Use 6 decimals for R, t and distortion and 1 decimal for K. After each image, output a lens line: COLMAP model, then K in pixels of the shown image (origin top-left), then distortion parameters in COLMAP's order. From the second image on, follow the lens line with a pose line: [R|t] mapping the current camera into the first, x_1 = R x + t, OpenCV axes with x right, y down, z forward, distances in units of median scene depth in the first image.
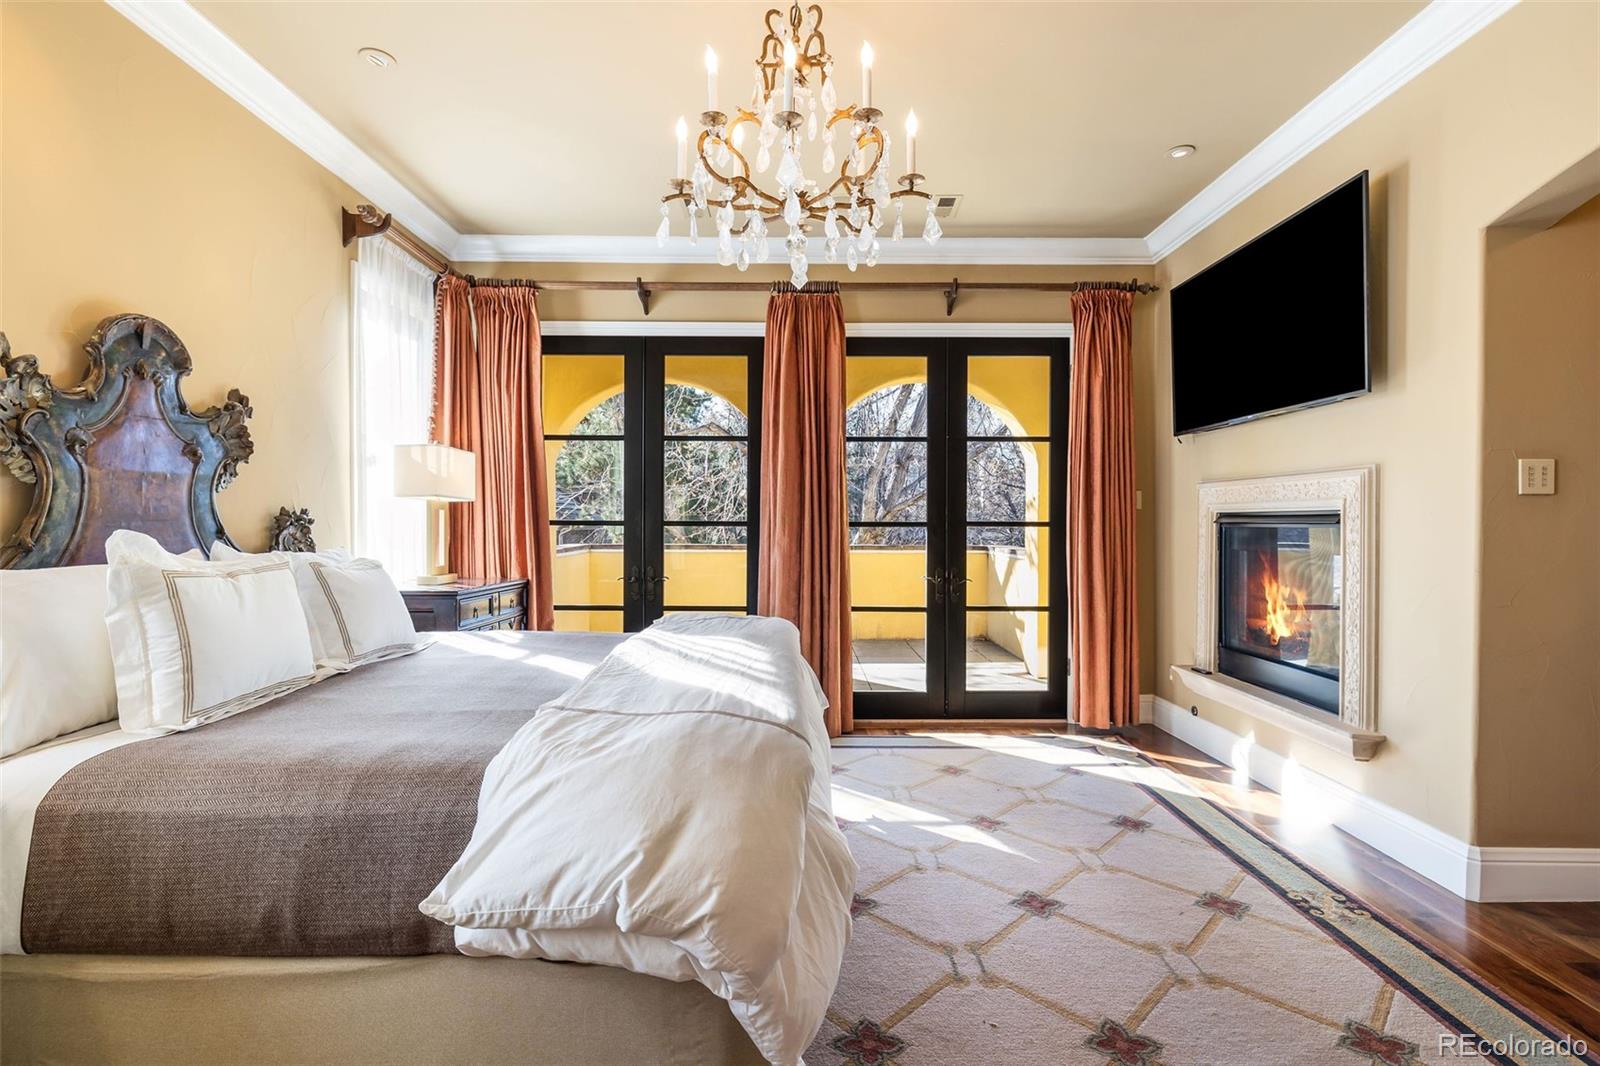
lens RADIAL K [[734.5, 0, 800.0], [0, 734.5, 533.0], [0, 0, 1]] dist [0.000878, 0.000052]
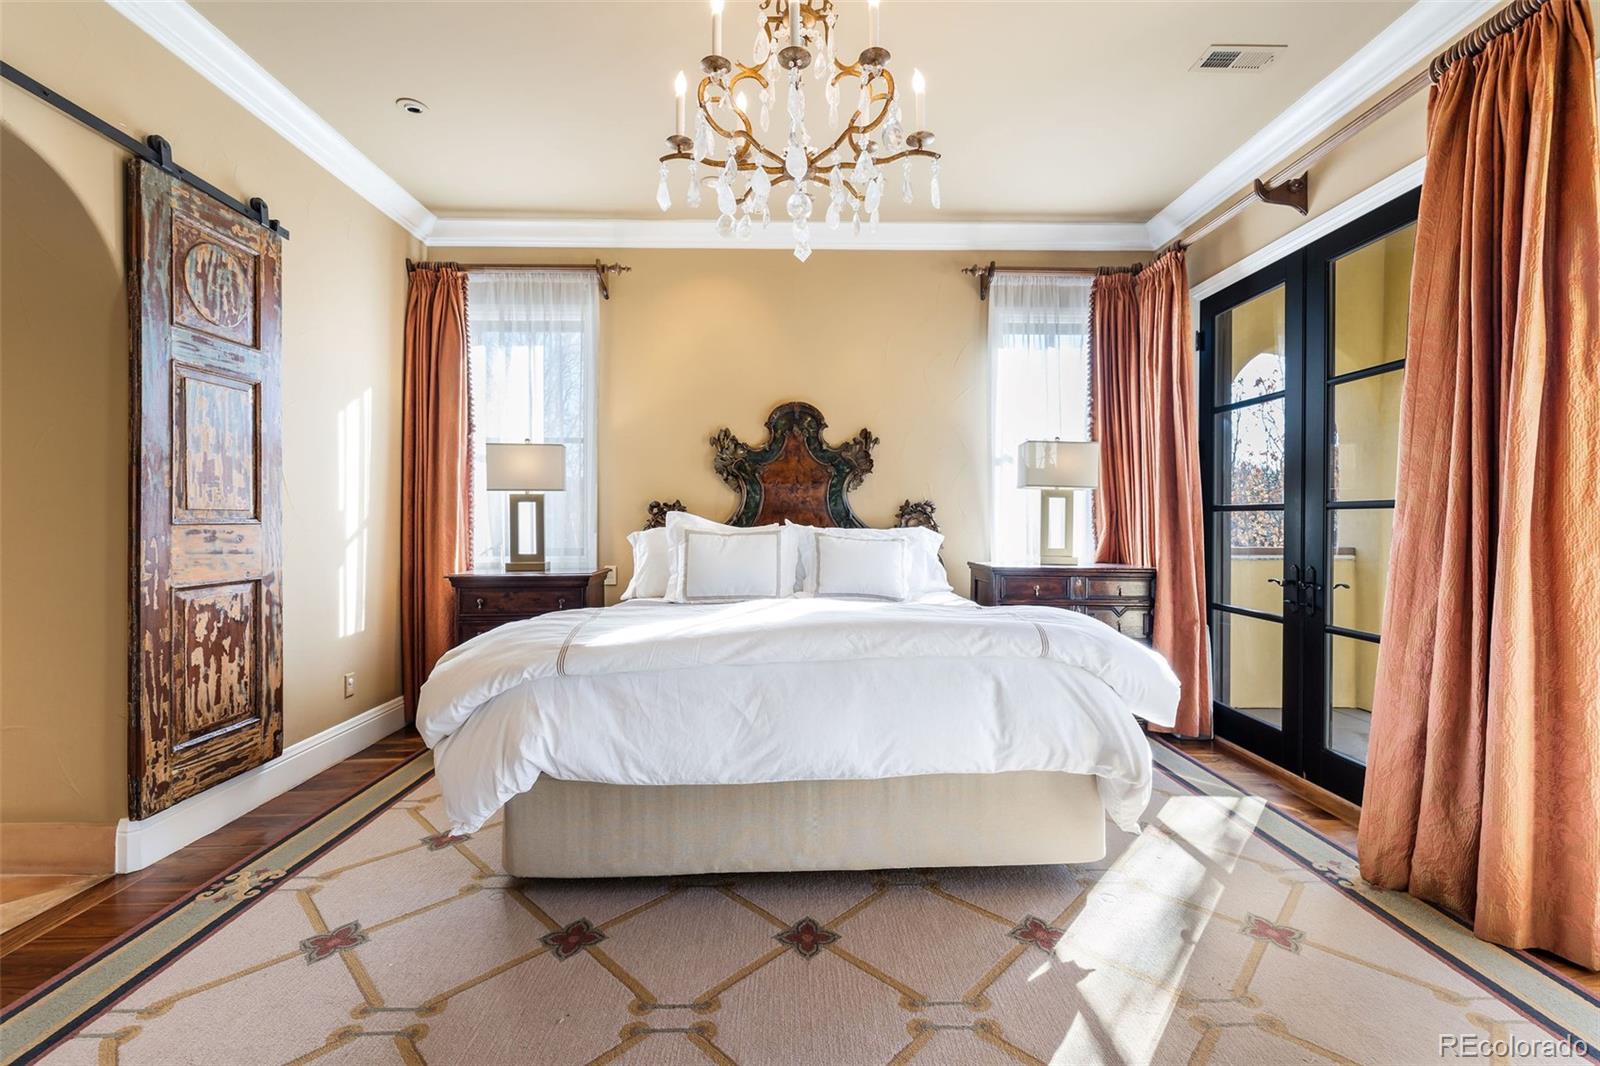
lens RADIAL K [[678.4, 0, 800.0], [0, 678.4, 533.0], [0, 0, 1]] dist [0.000834, -0.000045]
pose [[0.018138, 0.007098, -0.999810, 0.679701], [-0.017695, 0.999820, 0.006777, 0.025128], [0.999679, 0.017569, 0.018261, 0.773600]]
